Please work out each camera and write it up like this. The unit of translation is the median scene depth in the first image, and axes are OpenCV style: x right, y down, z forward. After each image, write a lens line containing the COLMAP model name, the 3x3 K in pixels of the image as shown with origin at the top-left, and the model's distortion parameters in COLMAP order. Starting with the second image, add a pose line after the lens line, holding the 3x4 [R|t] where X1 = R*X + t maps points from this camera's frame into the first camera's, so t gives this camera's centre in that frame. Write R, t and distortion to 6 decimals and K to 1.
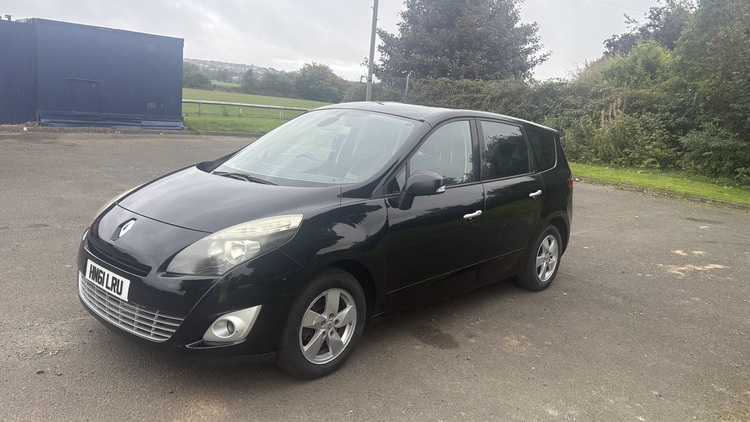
lens RADIAL K [[567.4, 0, 378.5], [0, 567.4, 210.1], [0, 0, 1]] dist [0.051627, -0.050001]
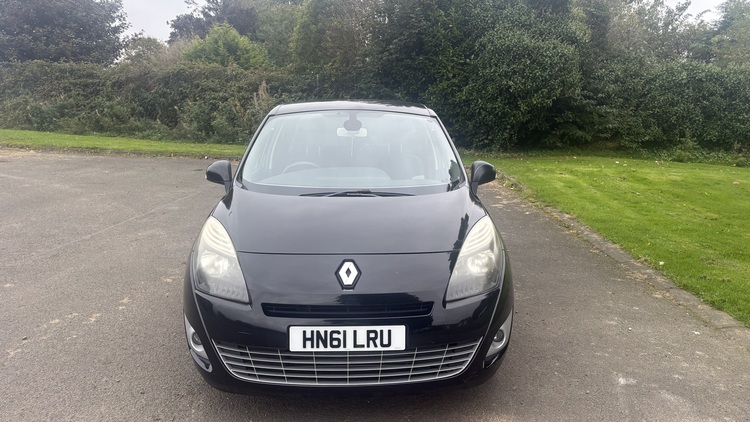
lens RADIAL K [[567.4, 0, 380.4], [0, 567.4, 213.3], [0, 0, 1]] dist [0.051627, -0.050001]
pose [[0.723143, -0.186784, 0.664964, -0.102965], [0.160051, 0.981852, 0.101742, -0.014180], [-0.671899, 0.032854, 0.739914, 0.038286]]
